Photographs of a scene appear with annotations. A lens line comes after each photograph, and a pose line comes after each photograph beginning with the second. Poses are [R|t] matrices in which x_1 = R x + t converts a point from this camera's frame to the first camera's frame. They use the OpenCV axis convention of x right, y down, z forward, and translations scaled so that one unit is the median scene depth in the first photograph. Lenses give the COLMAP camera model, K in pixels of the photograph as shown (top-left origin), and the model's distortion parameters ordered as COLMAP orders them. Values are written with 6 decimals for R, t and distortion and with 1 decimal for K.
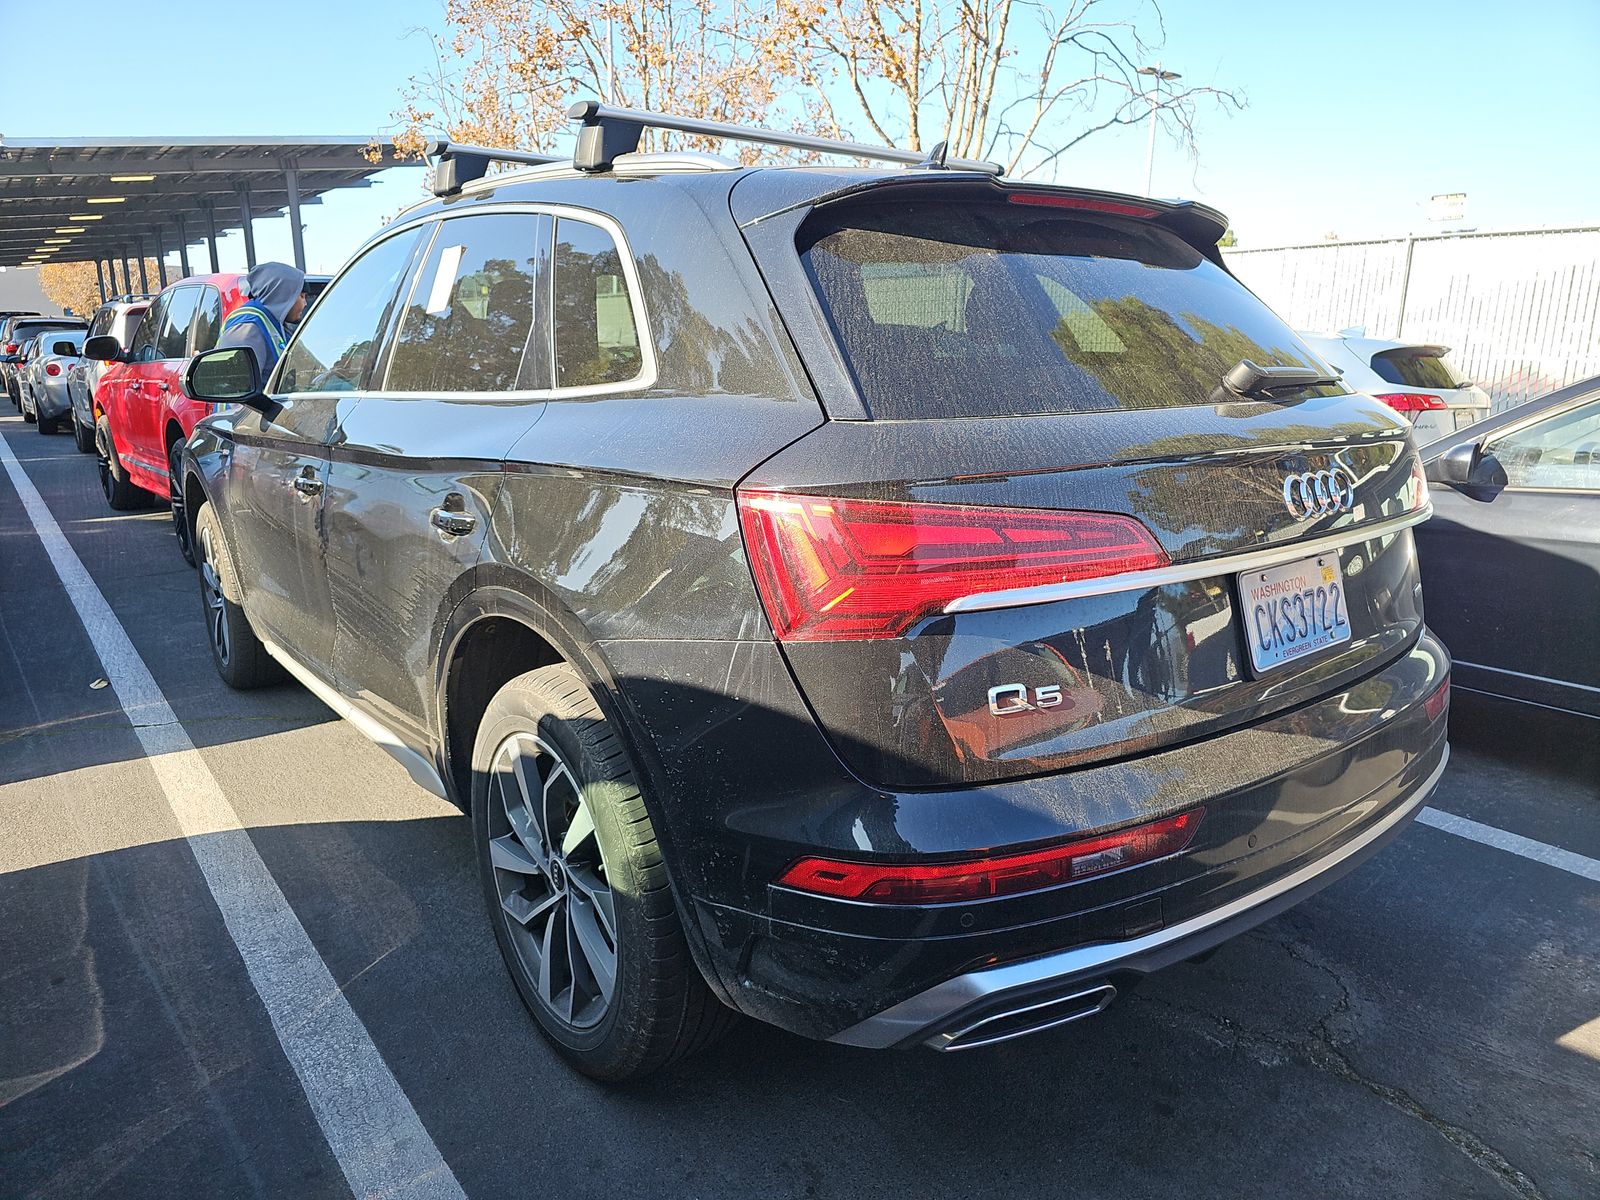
lens RADIAL K [[1074.9, 0, 816.3], [0, 1074.9, 606.0], [0, 0, 1]] dist [0.029627, -0.016752]
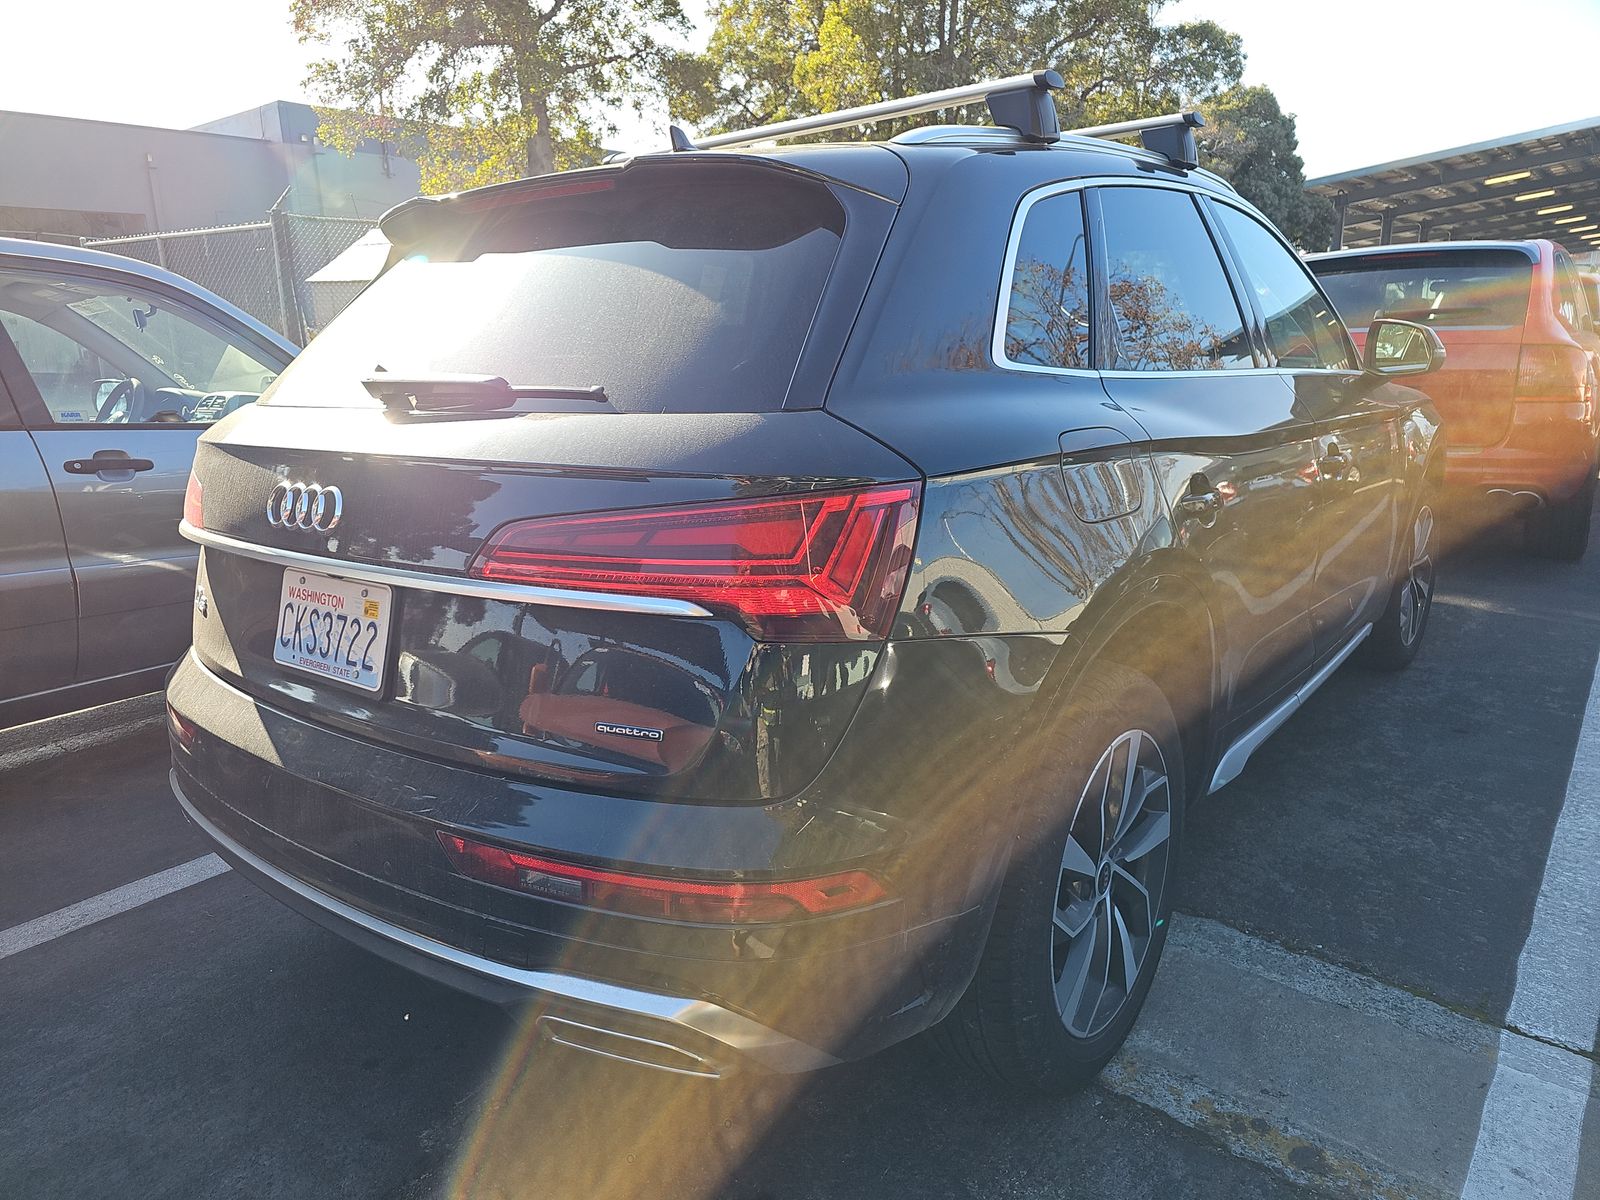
lens RADIAL K [[1074.9, 0, 790.5], [0, 1074.9, 605.5], [0, 0, 1]] dist [0.029627, -0.016752]
pose [[0.226138, 0.227441, -0.947171, 0.664681], [-0.200383, 0.962425, 0.183262, -0.126260], [0.953262, 0.148355, 0.263216, 0.522048]]
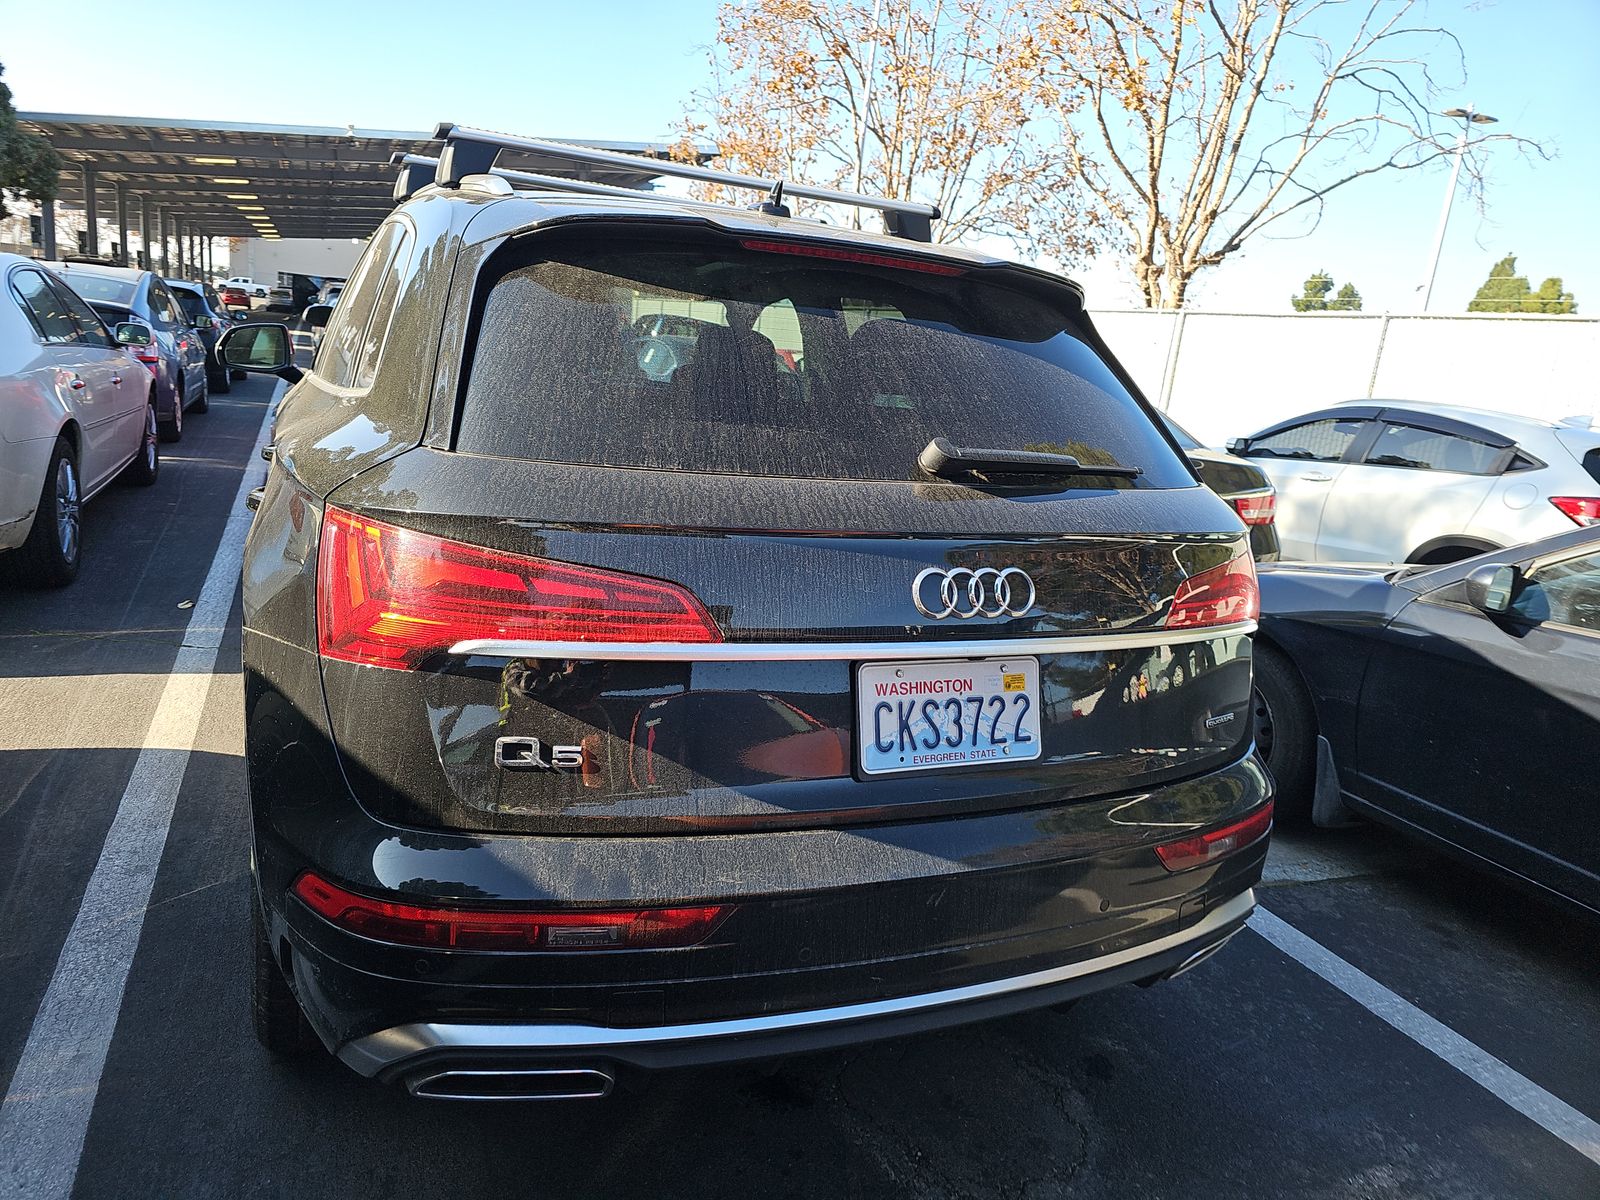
lens RADIAL K [[1074.9, 0, 796.8], [0, 1074.9, 596.6], [0, 0, 1]] dist [0.029627, -0.016752]
pose [[0.960926, 0.148195, -0.233795, 0.237277], [-0.153398, 0.988156, -0.004124, -0.032674], [0.230414, 0.039826, 0.972277, 0.039506]]
